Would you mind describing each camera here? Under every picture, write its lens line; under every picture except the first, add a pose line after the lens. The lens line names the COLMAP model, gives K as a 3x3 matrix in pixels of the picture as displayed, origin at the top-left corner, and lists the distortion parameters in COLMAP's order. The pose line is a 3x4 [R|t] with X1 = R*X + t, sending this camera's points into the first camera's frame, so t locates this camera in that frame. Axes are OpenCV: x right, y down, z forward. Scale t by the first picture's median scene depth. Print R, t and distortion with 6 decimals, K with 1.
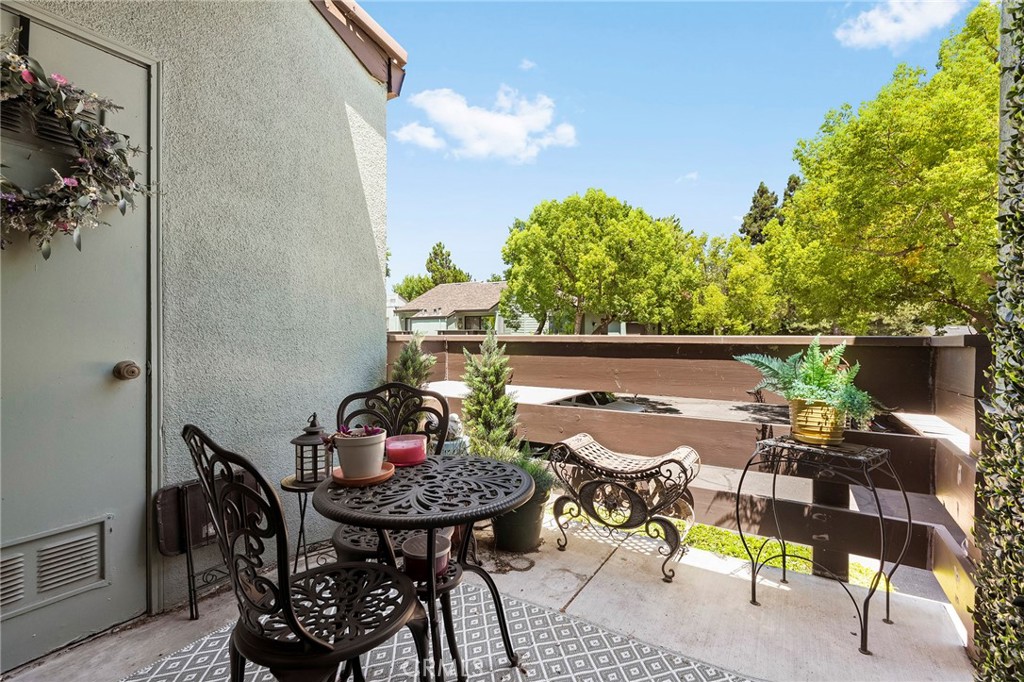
lens RADIAL K [[456.1, 0, 512.4], [0, 456.1, 343.8], [0, 0, 1]] dist [-0.003944, -0.000387]
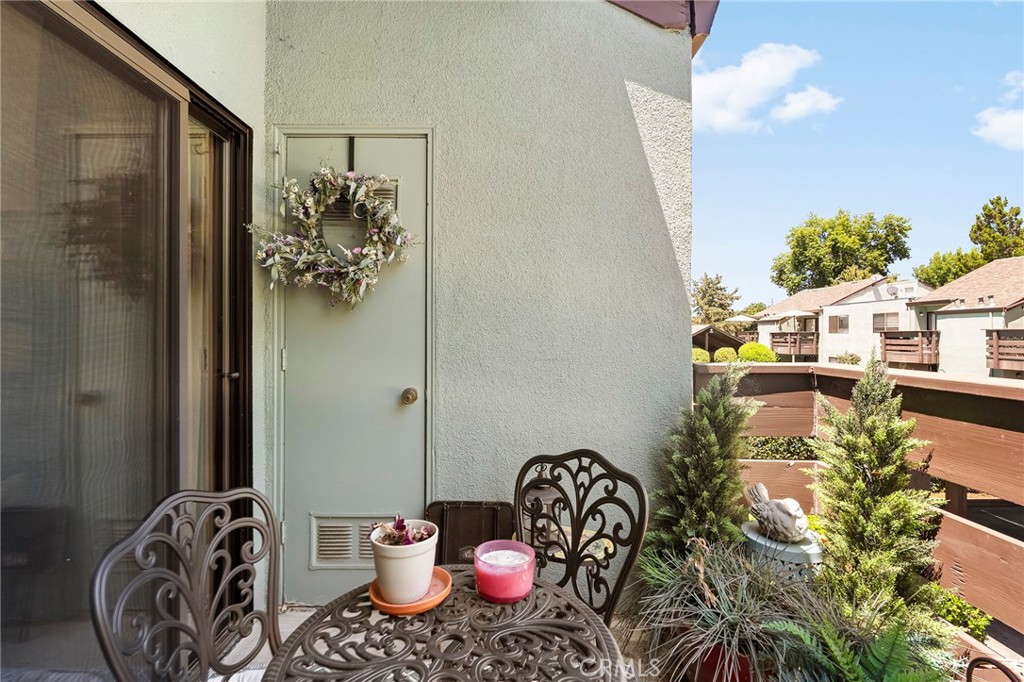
lens RADIAL K [[456.1, 0, 509.7], [0, 456.1, 331.6], [0, 0, 1]] dist [-0.003944, -0.000387]
pose [[0.536650, -0.005530, -0.843787, 0.199008], [-0.012049, 0.999826, -0.014216, -0.063163], [0.843719, 0.017796, 0.536490, 0.380153]]
